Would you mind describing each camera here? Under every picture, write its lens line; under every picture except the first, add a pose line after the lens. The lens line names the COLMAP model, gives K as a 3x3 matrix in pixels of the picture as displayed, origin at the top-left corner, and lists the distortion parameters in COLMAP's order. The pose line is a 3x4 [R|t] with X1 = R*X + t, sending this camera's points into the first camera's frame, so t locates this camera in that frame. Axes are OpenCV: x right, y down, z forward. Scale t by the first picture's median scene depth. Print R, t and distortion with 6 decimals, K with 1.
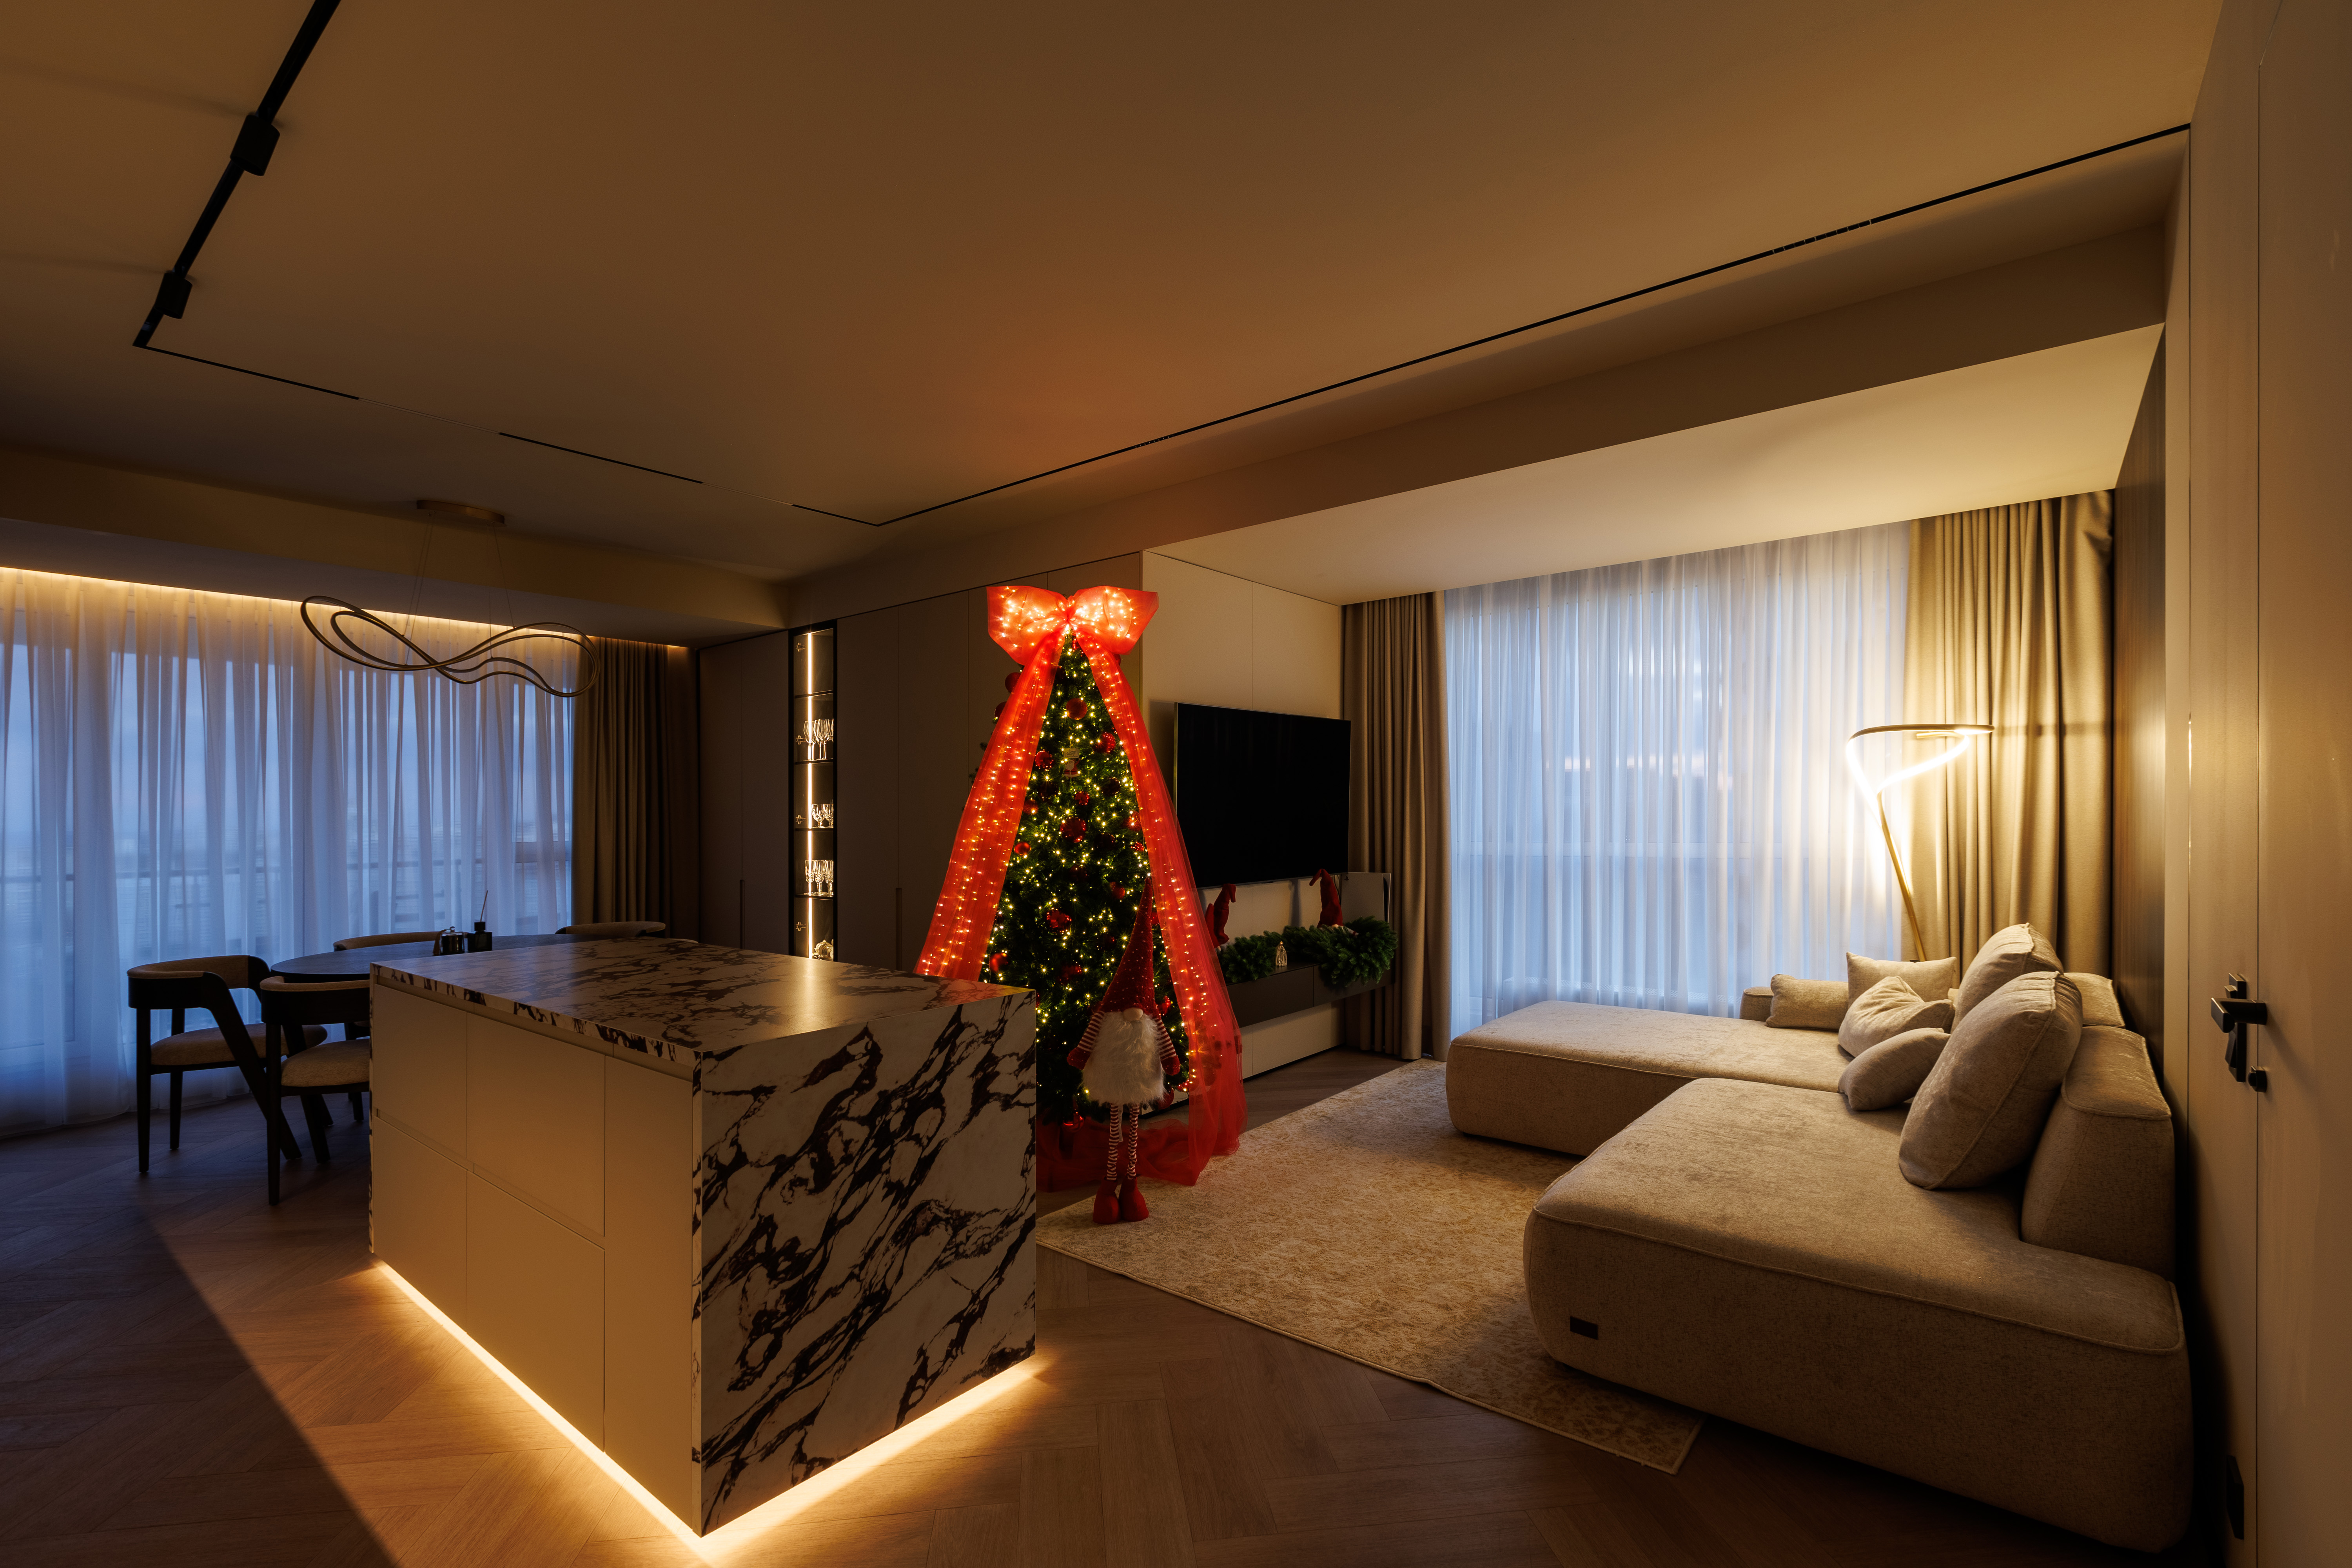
lens RADIAL K [[1051.8, 0, 1169.3], [0, 1051.8, 832.4], [0, 0, 1]] dist [-0.000457, -0.000275]
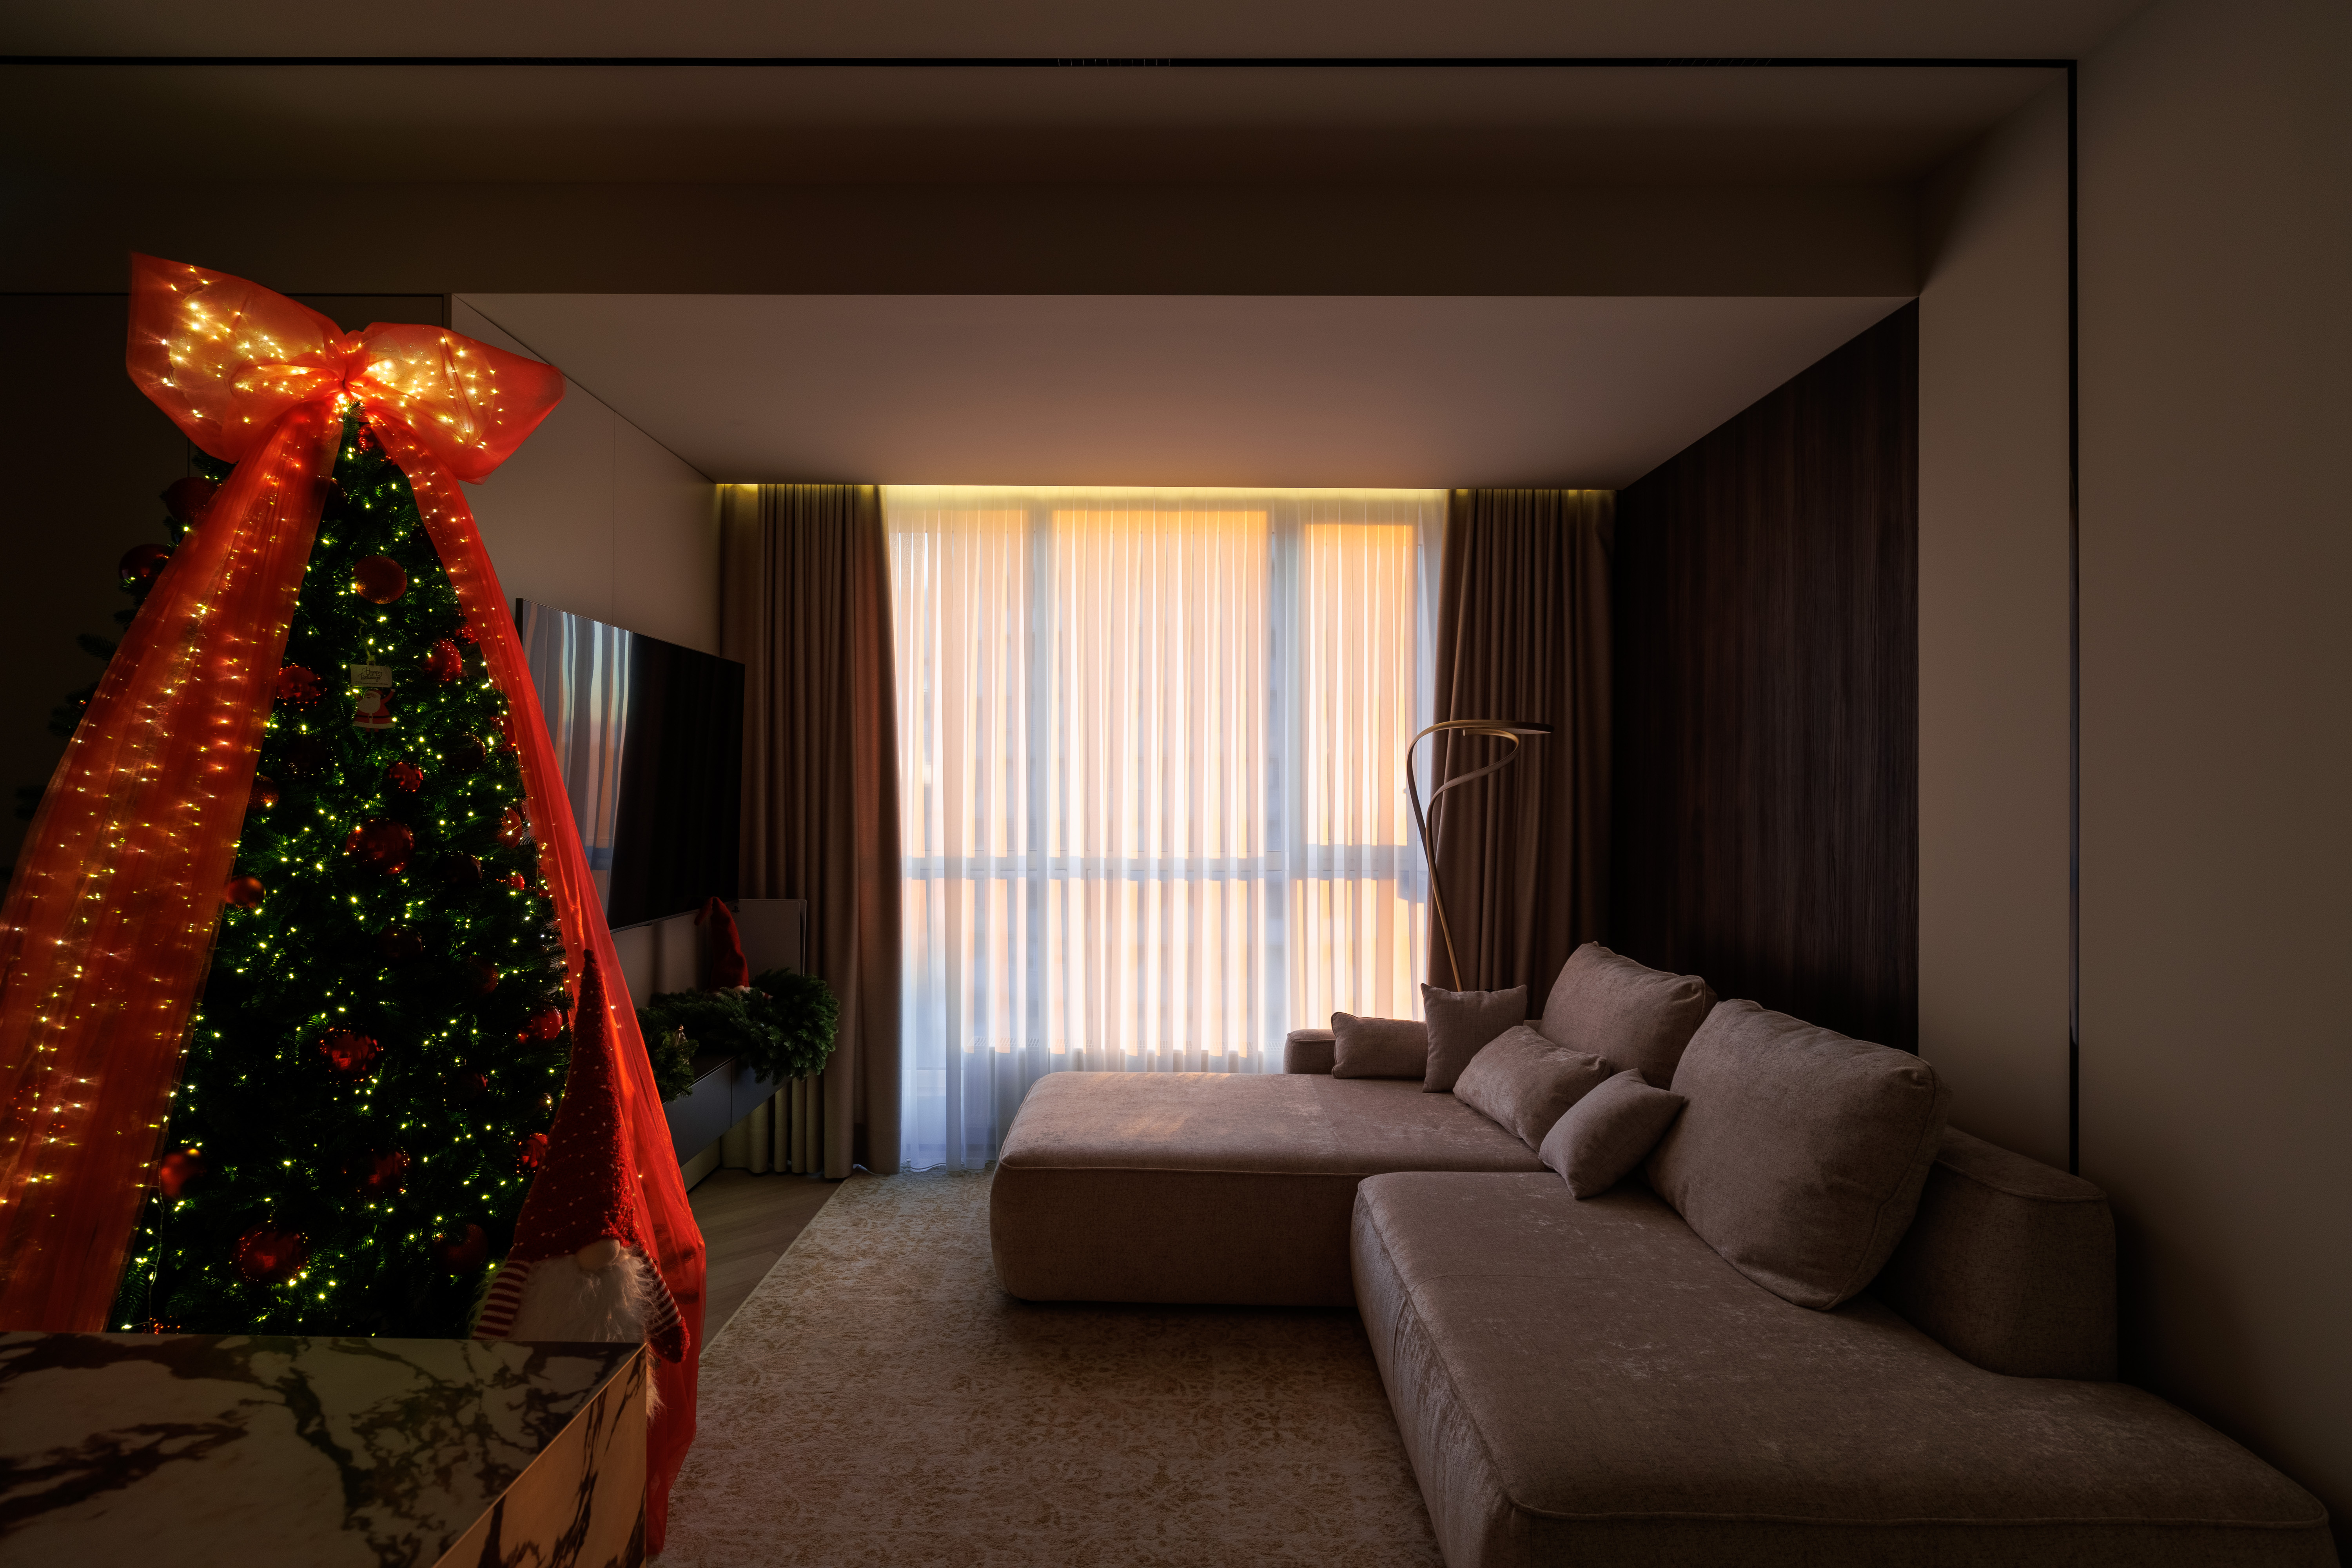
lens RADIAL K [[1229.8, 0, 1123.4], [0, 1229.8, 827.1], [0, 0, 1]] dist [-0.003298, -0.001955]
pose [[0.775321, 0.001311, 0.631566, -0.173673], [-0.002128, 0.999998, 0.000536, -0.011665], [-0.631564, -0.001759, 0.775322, 0.386588]]
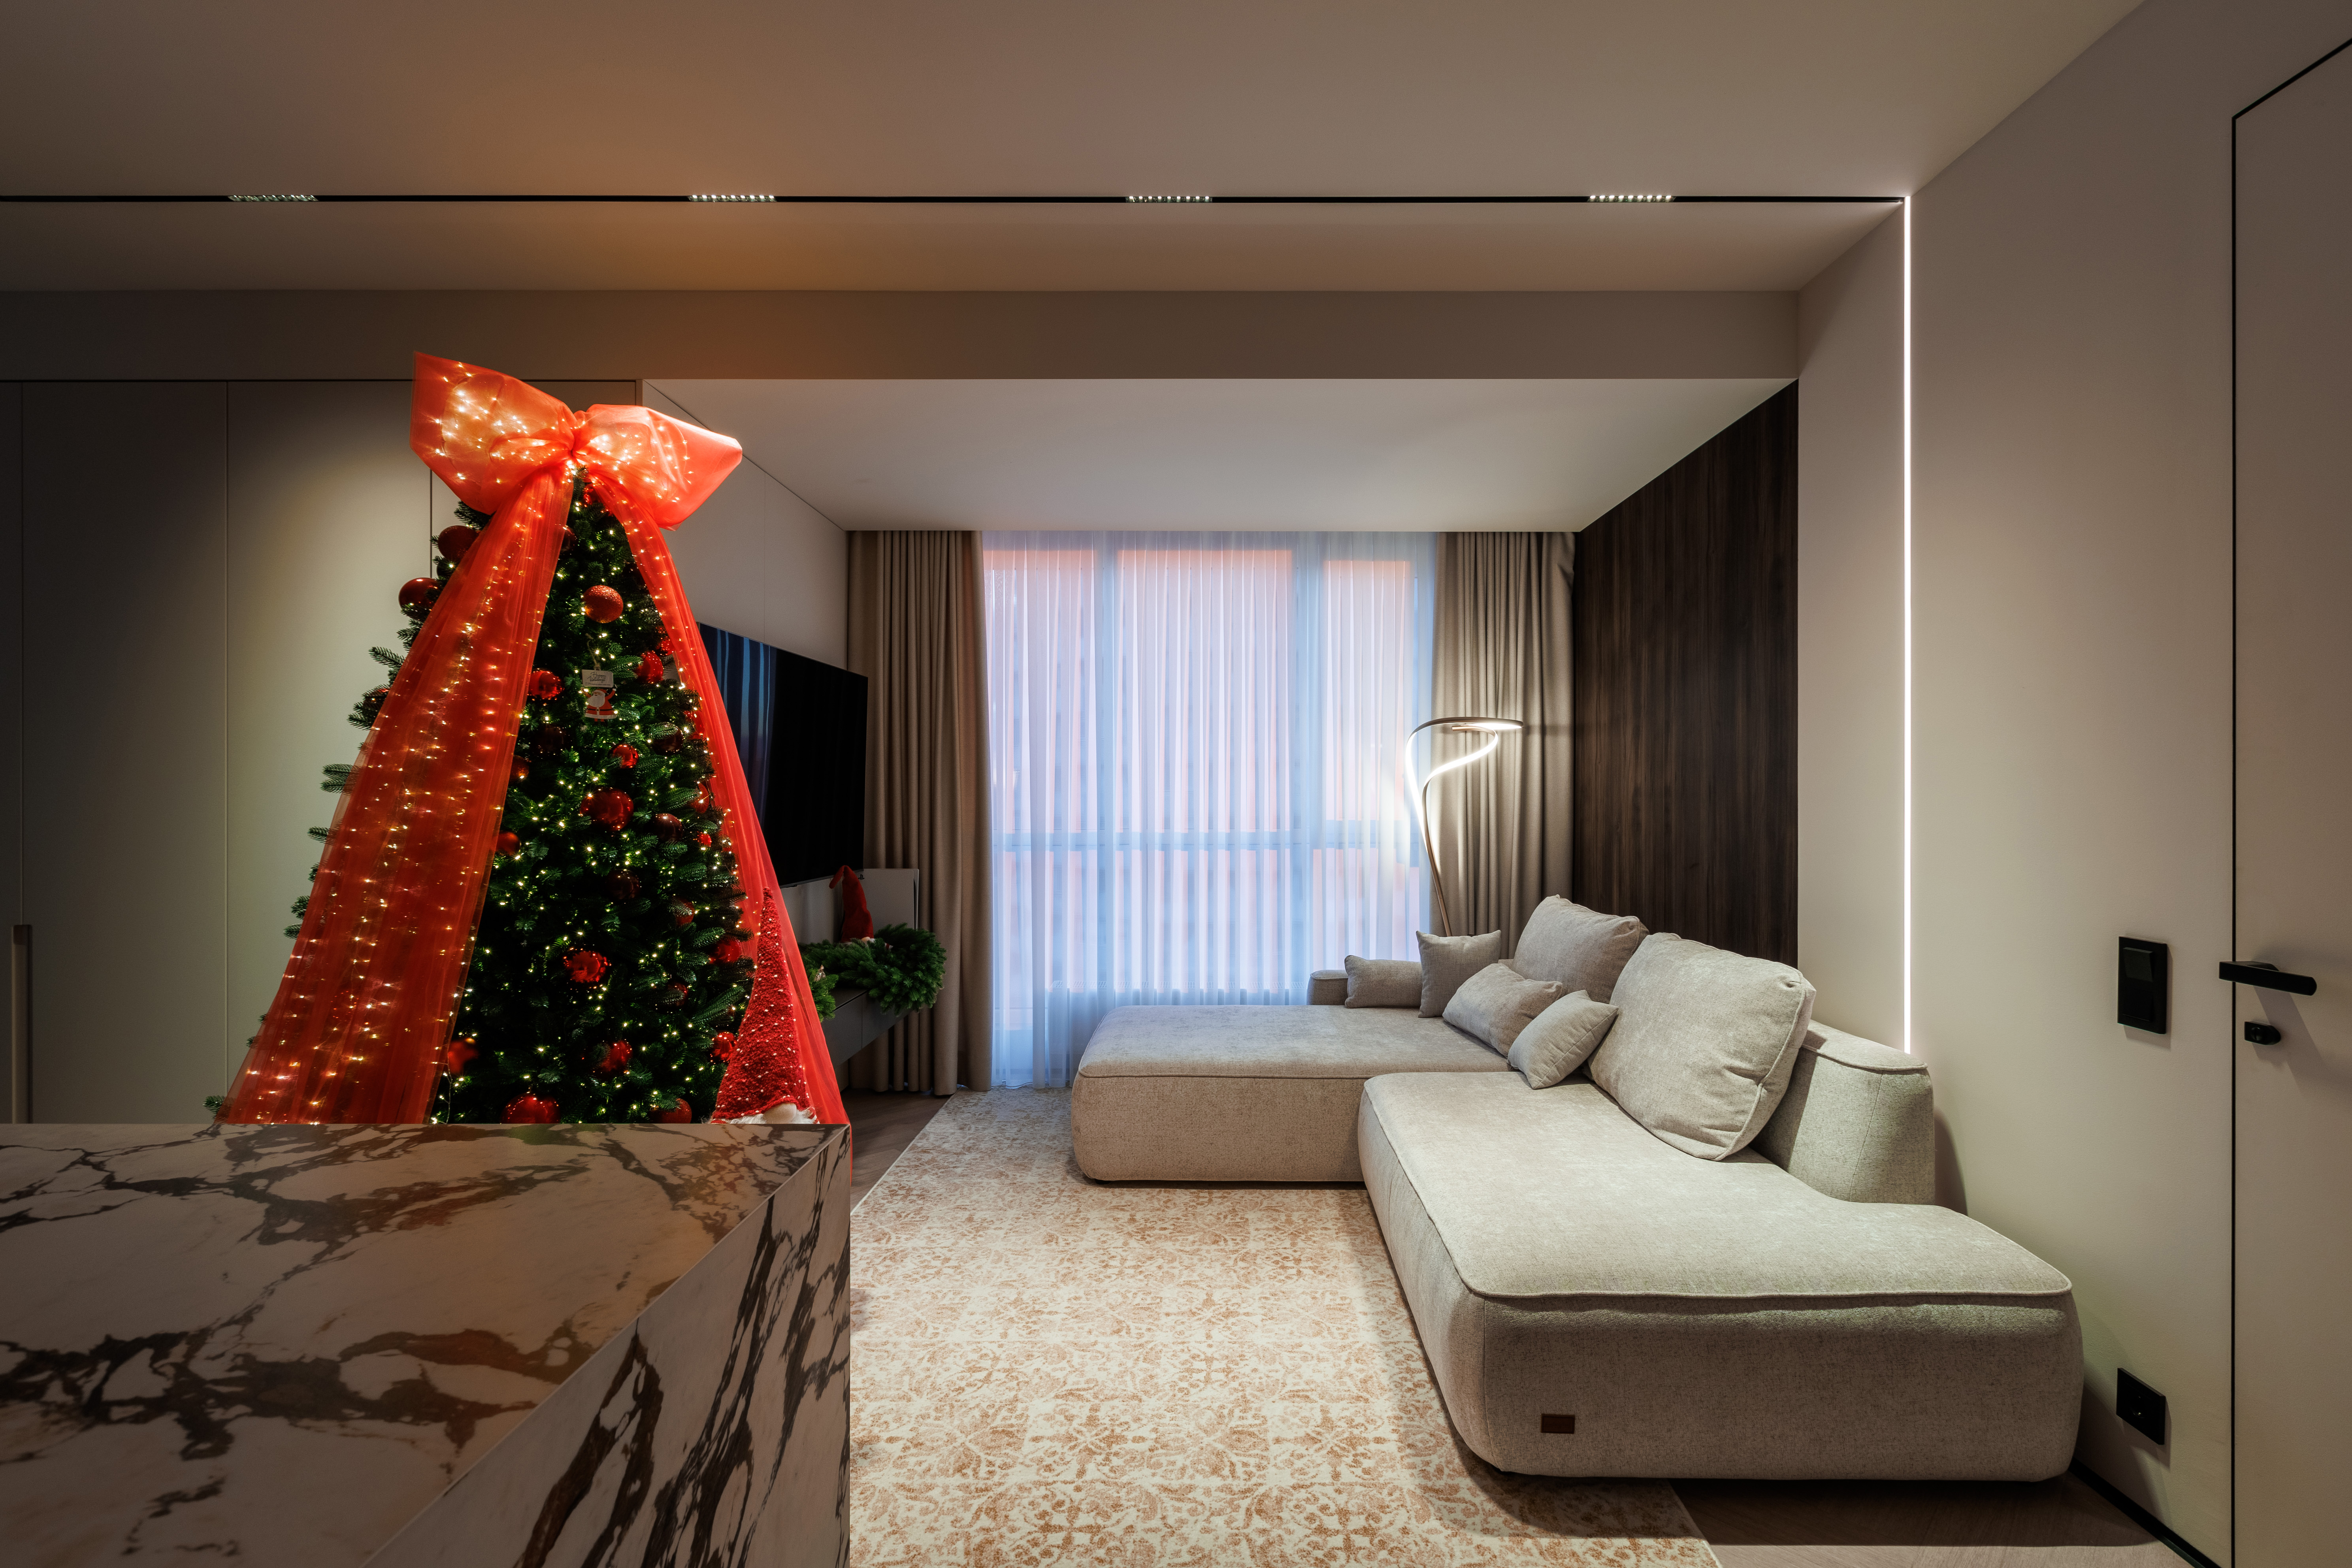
lens RADIAL K [[1051.8, 0, 1169.3], [0, 1051.8, 832.4], [0, 0, 1]] dist [-0.000457, -0.000275]
pose [[0.778913, -0.007012, 0.627093, -0.210323], [0.002008, 0.999960, 0.008687, 0.005317], [-0.627128, -0.005507, 0.778896, 0.343371]]
